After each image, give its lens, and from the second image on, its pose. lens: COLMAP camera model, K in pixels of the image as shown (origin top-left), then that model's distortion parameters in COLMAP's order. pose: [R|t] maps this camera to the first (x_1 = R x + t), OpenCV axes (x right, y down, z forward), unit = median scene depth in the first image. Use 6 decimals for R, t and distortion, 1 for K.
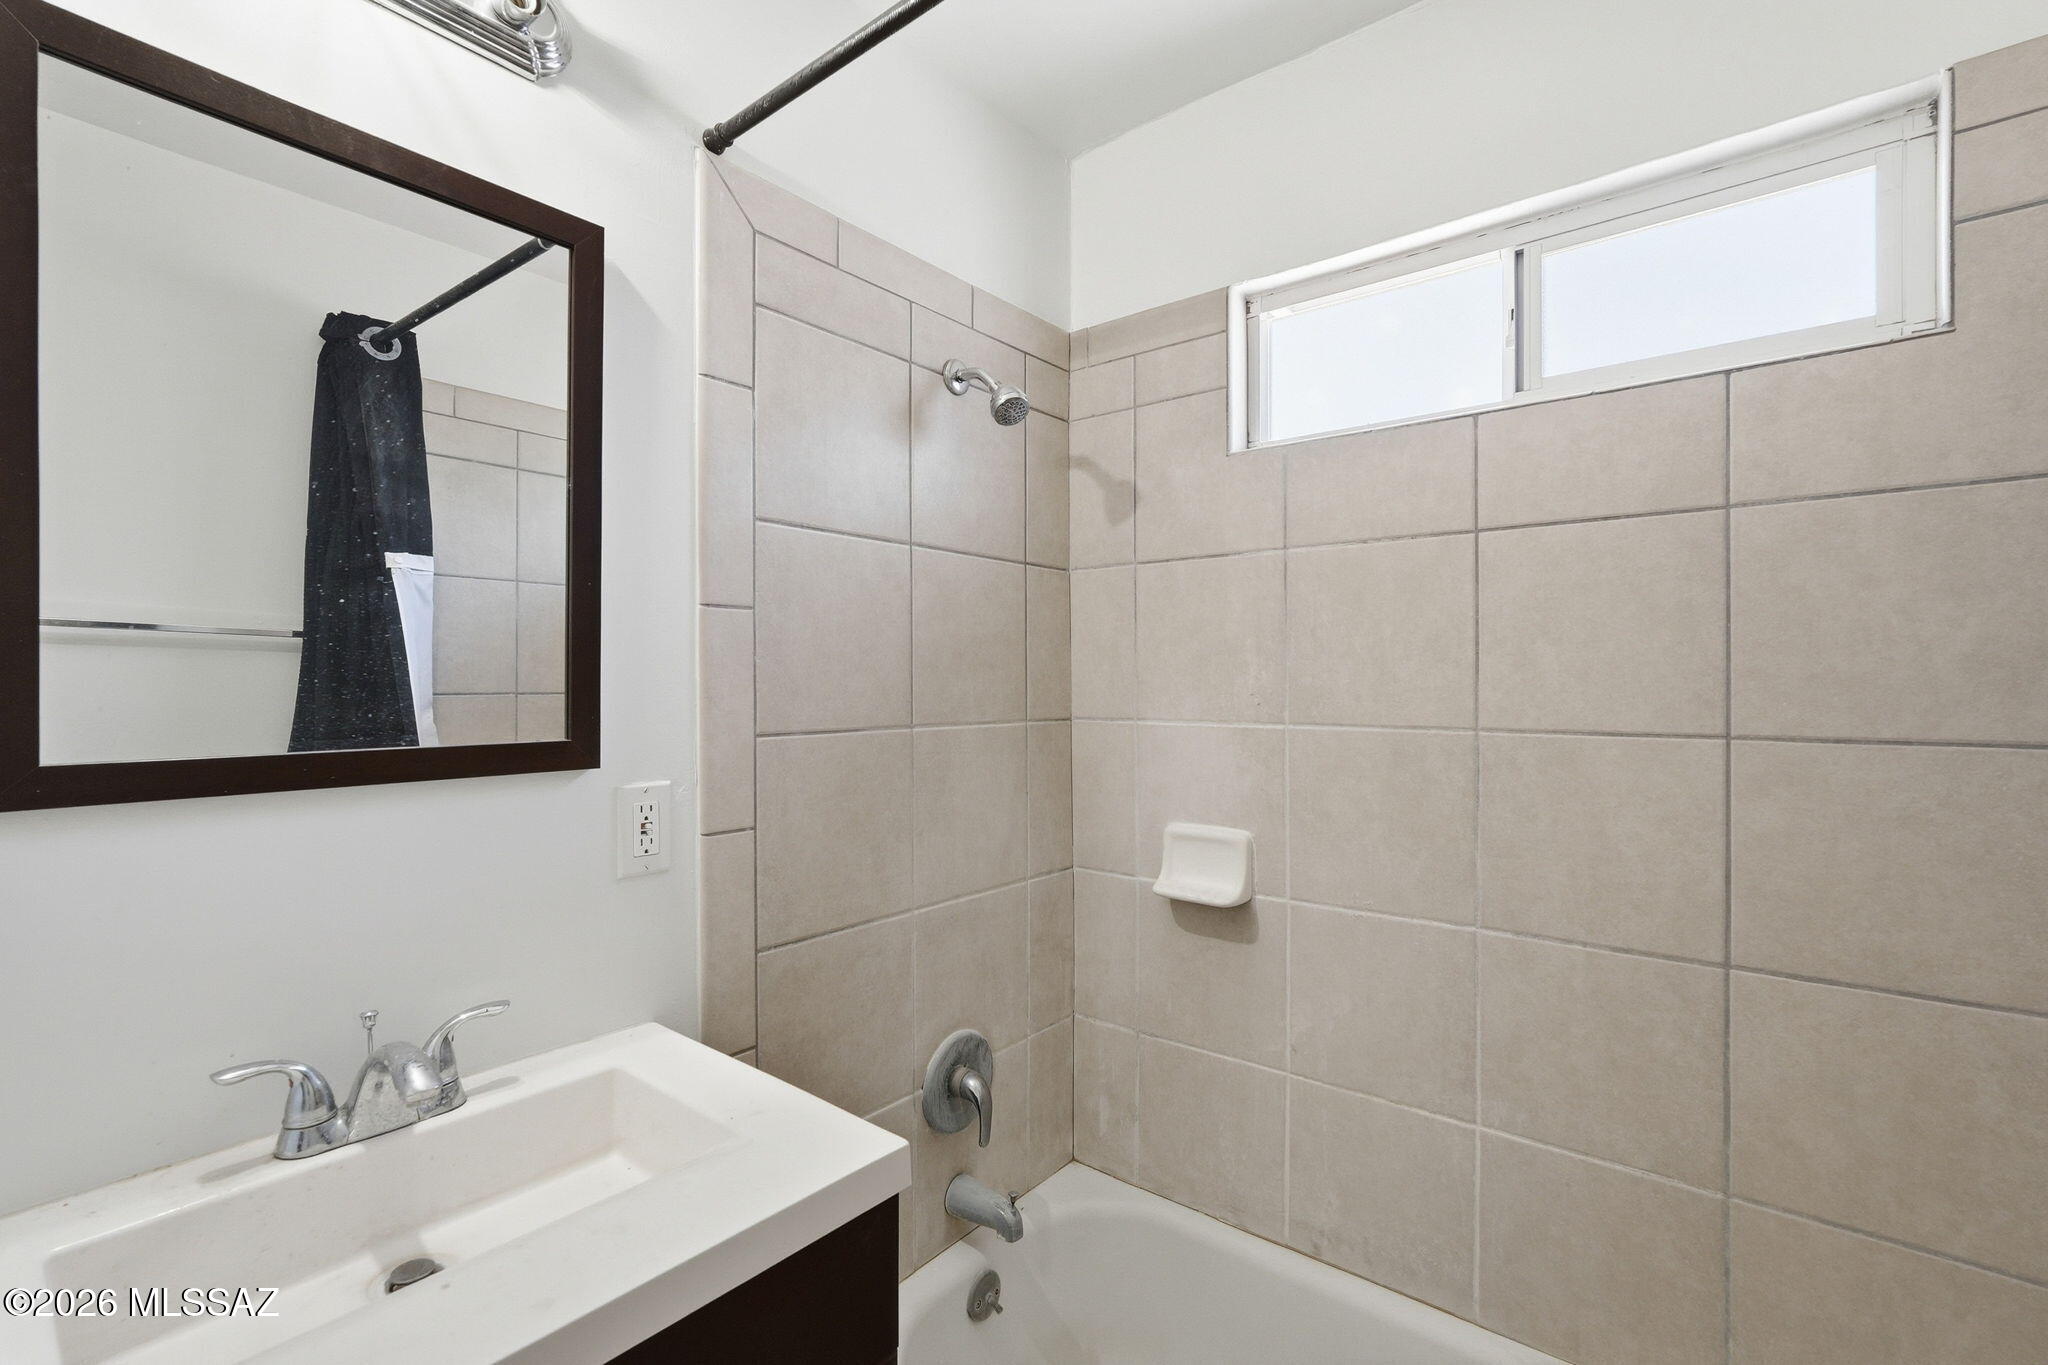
lens RADIAL K [[910.5, 0, 1016.2], [0, 910.5, 681.4], [0, 0, 1]] dist [-0.016129, 0.008258]
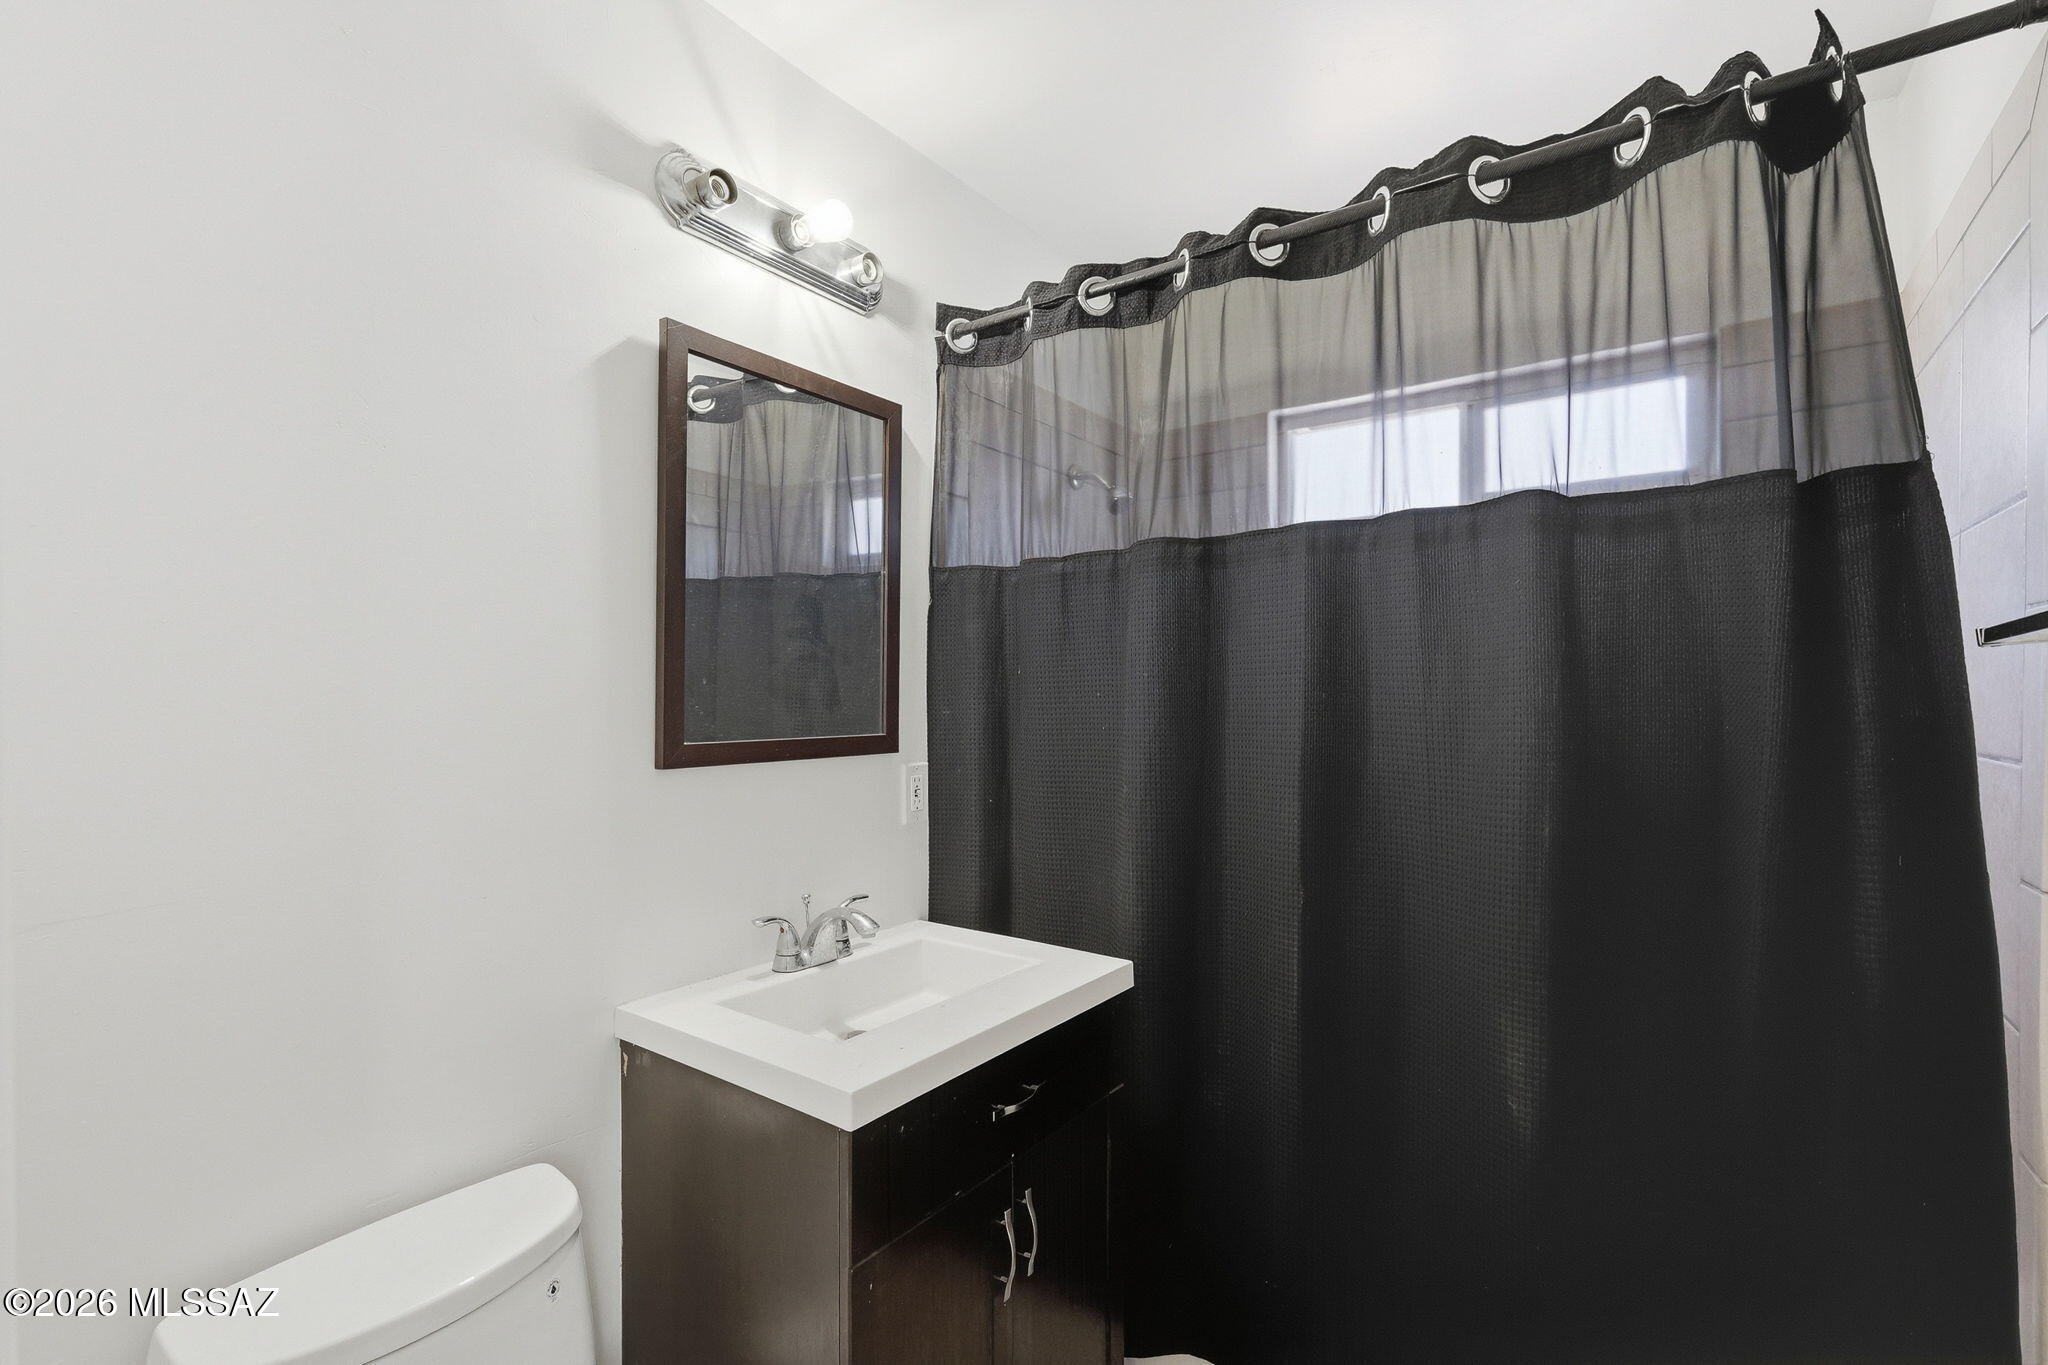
lens RADIAL K [[910.5, 0, 1029.5], [0, 910.5, 688.2], [0, 0, 1]] dist [-0.016129, 0.008258]
pose [[0.998378, 0.004705, 0.056733, -0.326062], [-0.004554, 0.999986, -0.002787, -0.011586], [-0.056746, 0.002524, 0.998385, -0.577290]]
